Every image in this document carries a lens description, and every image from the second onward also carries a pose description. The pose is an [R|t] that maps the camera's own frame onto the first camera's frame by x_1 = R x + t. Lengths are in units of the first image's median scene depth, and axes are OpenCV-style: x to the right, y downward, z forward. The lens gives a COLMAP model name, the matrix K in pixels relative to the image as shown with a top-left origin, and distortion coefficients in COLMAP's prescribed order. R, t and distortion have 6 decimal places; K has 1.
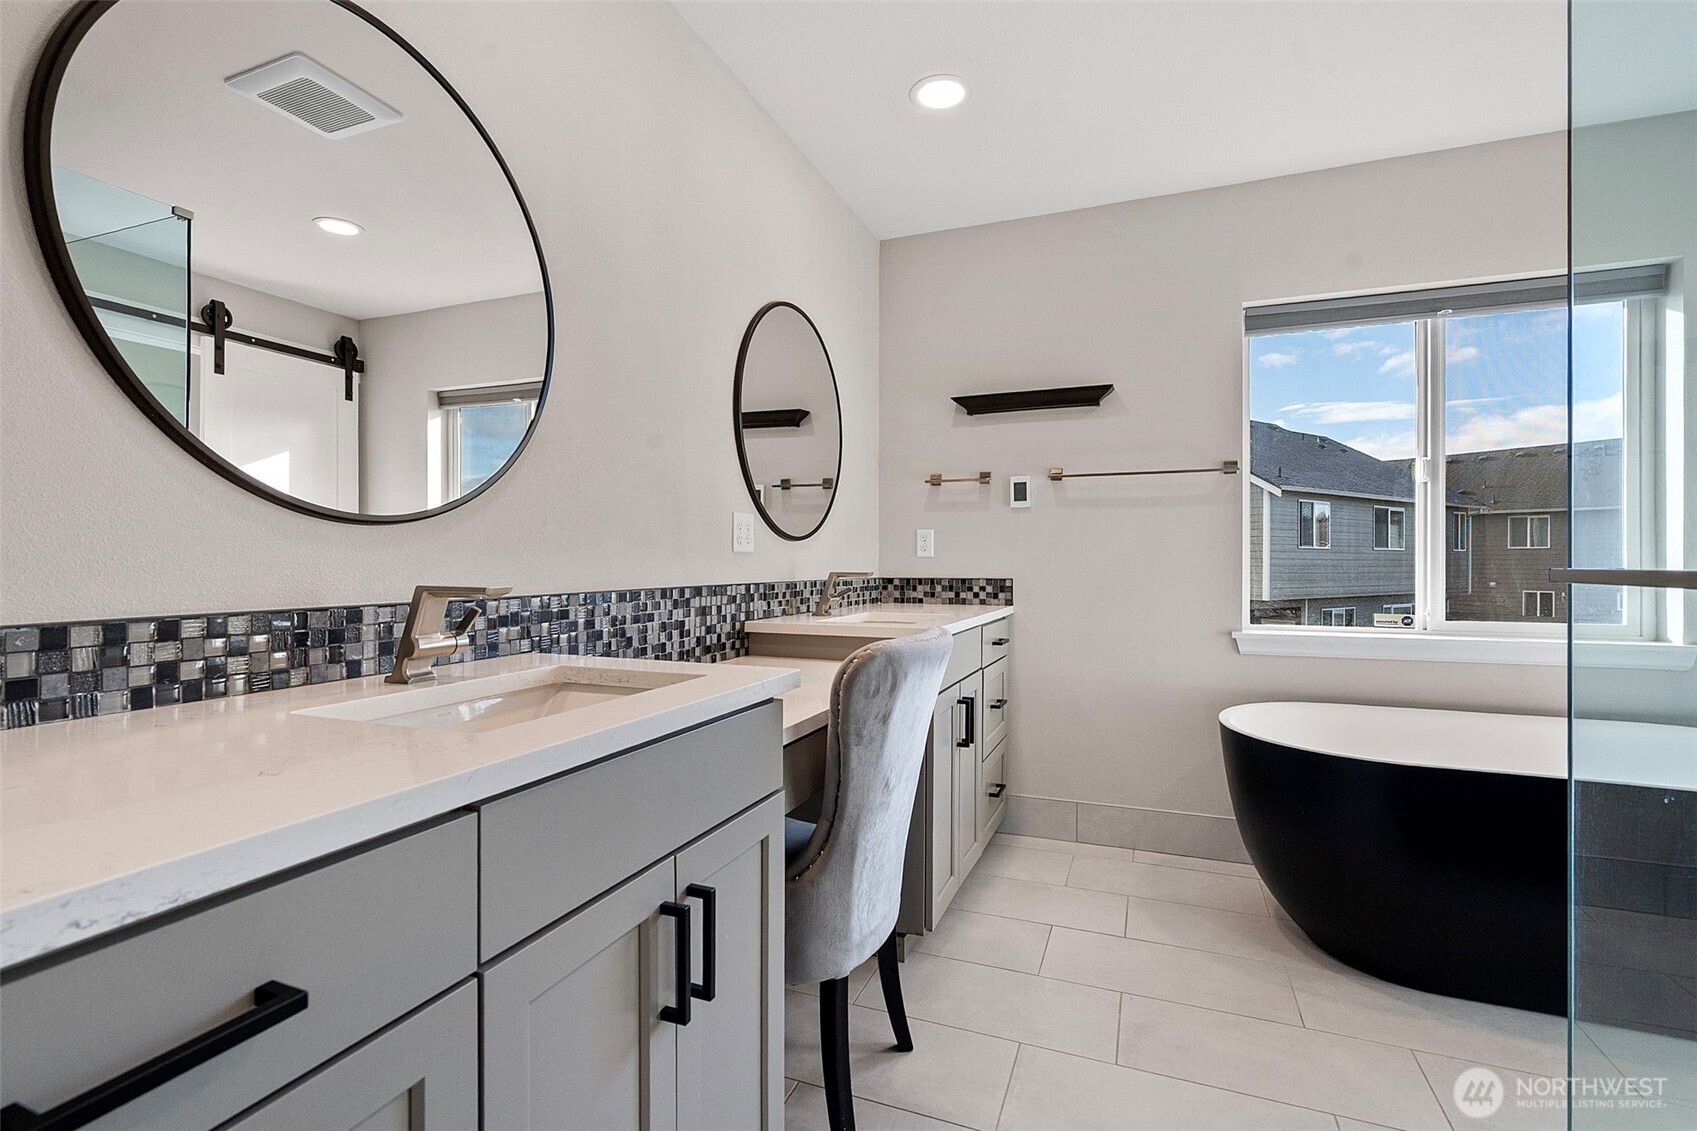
lens RADIAL K [[745.8, 0, 876.5], [0, 745.8, 564.3], [0, 0, 1]] dist [-0.000627, -0.000144]
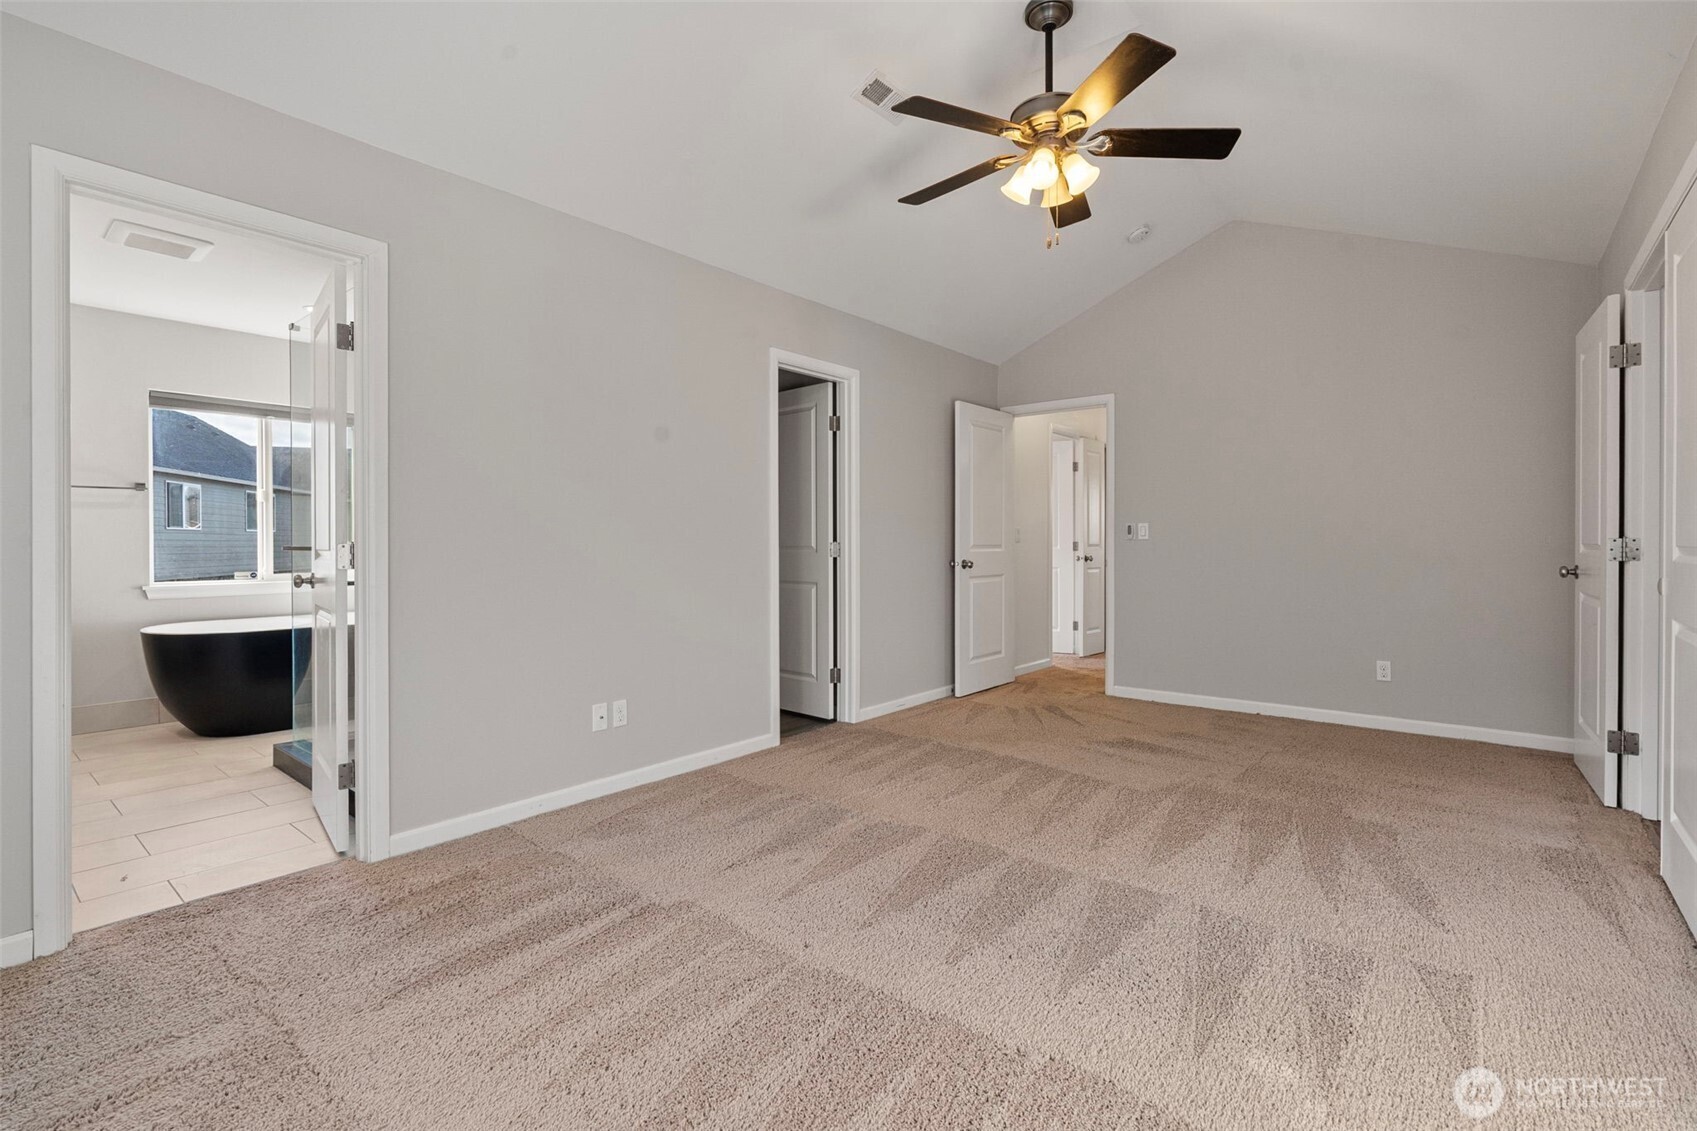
lens RADIAL K [[774.6, 0, 850.2], [0, 774.6, 545.2], [0, 0, 1]] dist [-0.001747, 0.000608]
pose [[0.321339, -0.005813, 0.946946, -0.632323], [0.006497, 0.999971, 0.003934, 0.002354], [-0.946942, 0.004888, 0.321368, -1.021092]]
